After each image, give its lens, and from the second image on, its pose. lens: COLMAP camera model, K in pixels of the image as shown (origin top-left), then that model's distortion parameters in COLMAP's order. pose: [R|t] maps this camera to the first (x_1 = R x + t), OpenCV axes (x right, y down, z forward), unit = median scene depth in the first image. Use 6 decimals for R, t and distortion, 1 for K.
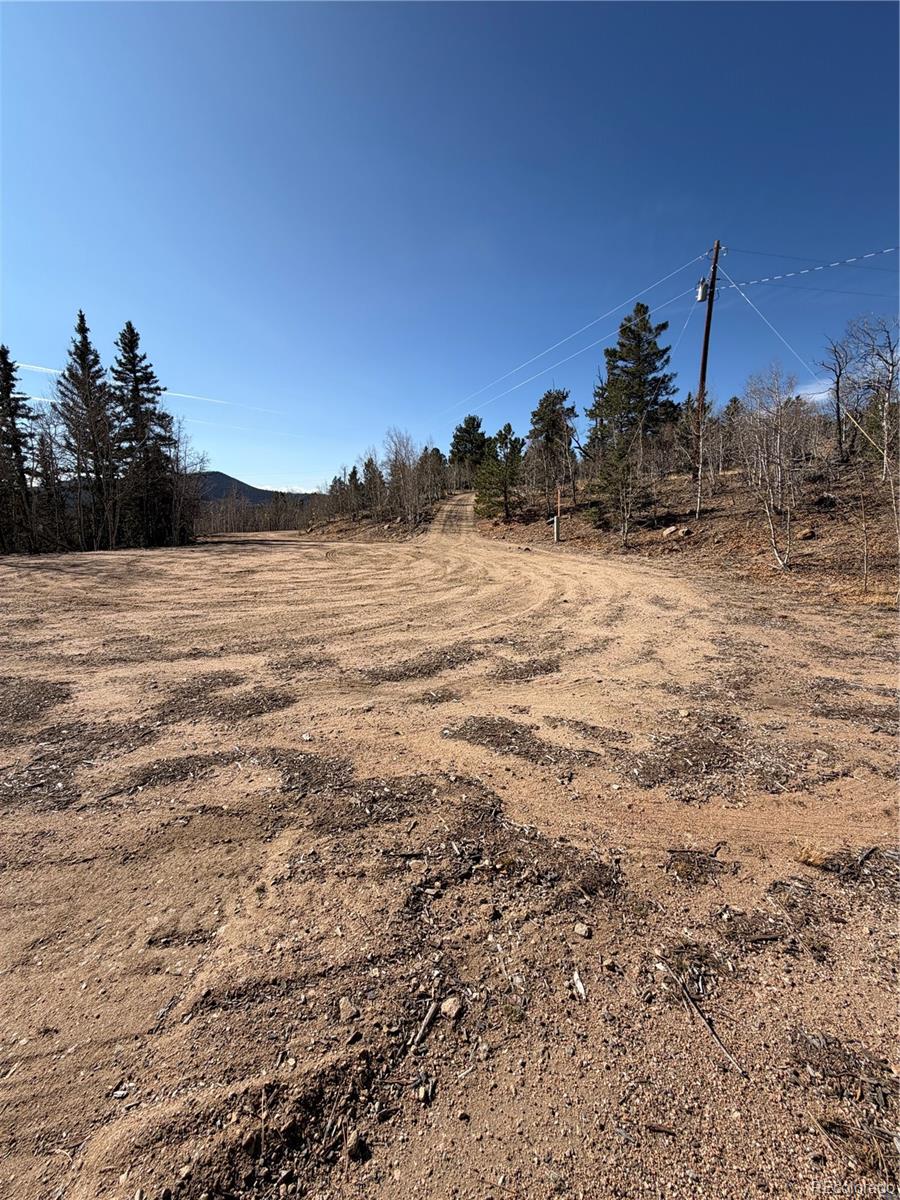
lens RADIAL K [[476.4, 0, 450.0], [0, 476.4, 597.5], [0, 0, 1]] dist [-0.001686, -0.000328]
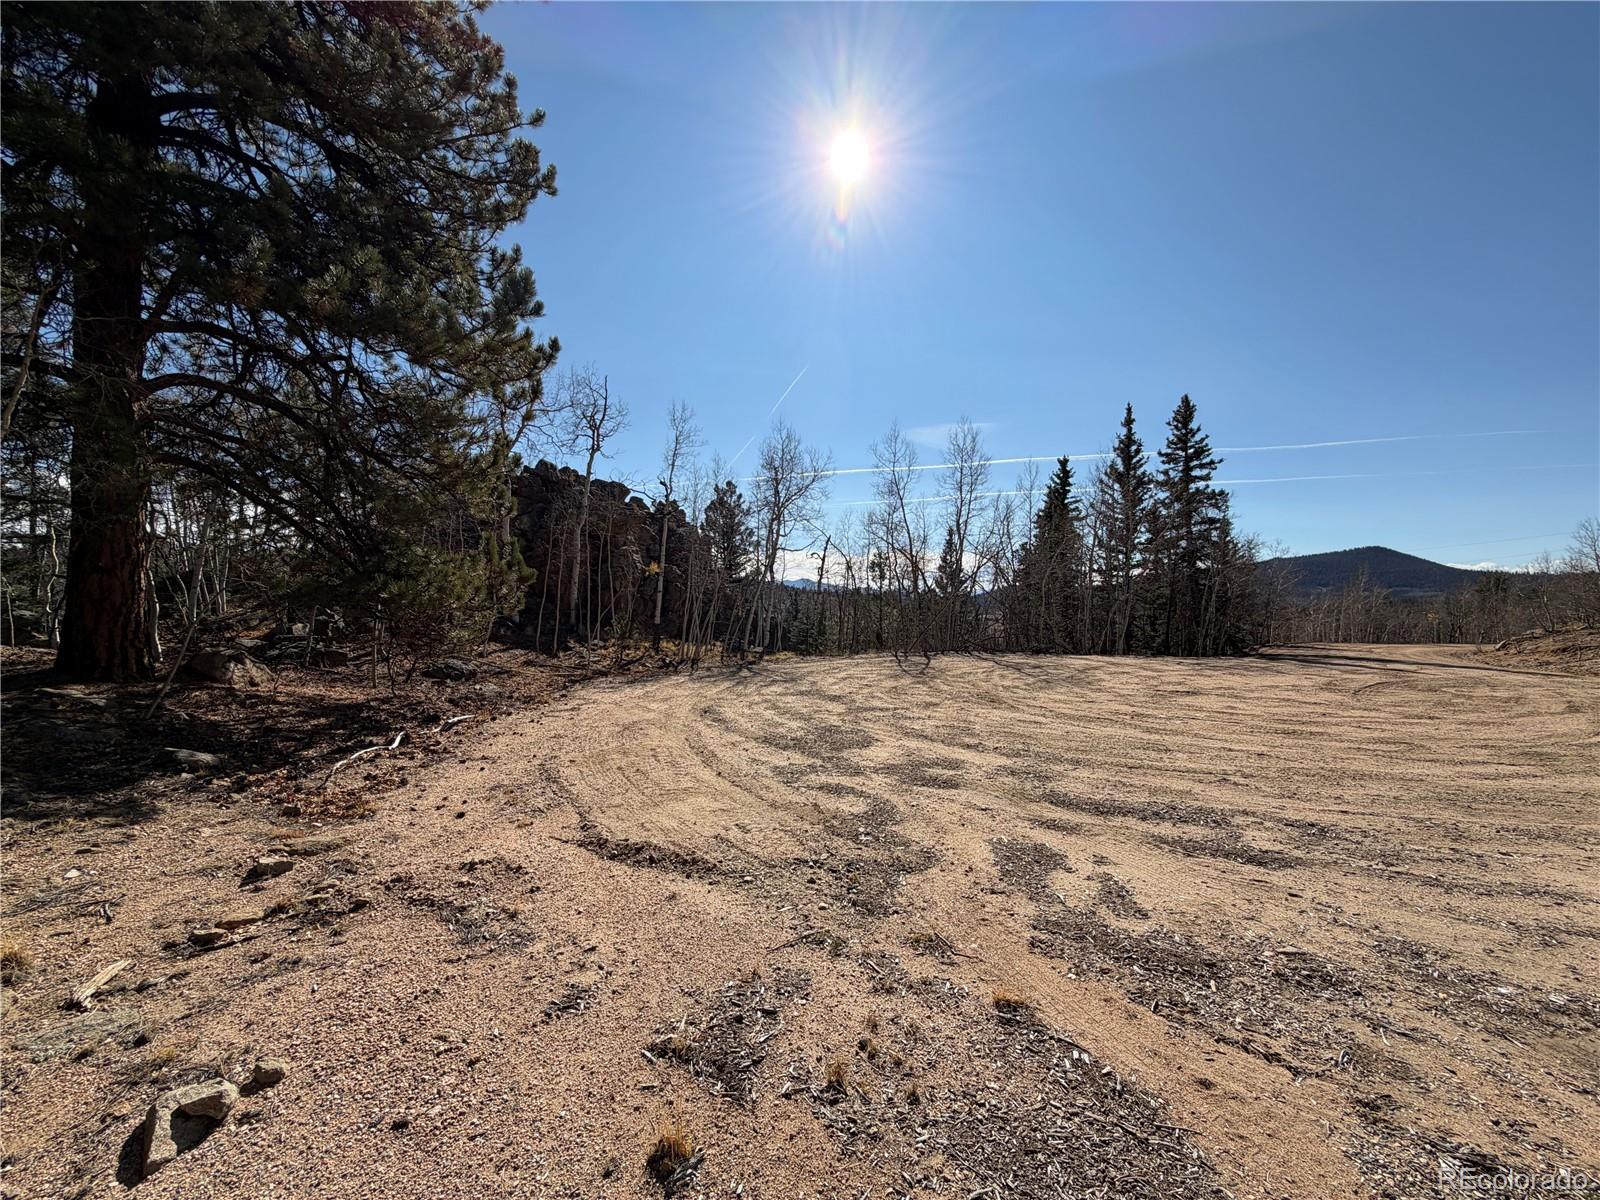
lens RADIAL K [[635.2, 0, 798.7], [0, 635.2, 603.0], [0, 0, 1]] dist [-0.001686, -0.000328]
pose [[0.383931, -0.010229, -0.923305, 0.807951], [-0.162729, 0.983538, -0.078563, -0.035616], [0.908909, 0.180411, 0.375946, -0.009997]]
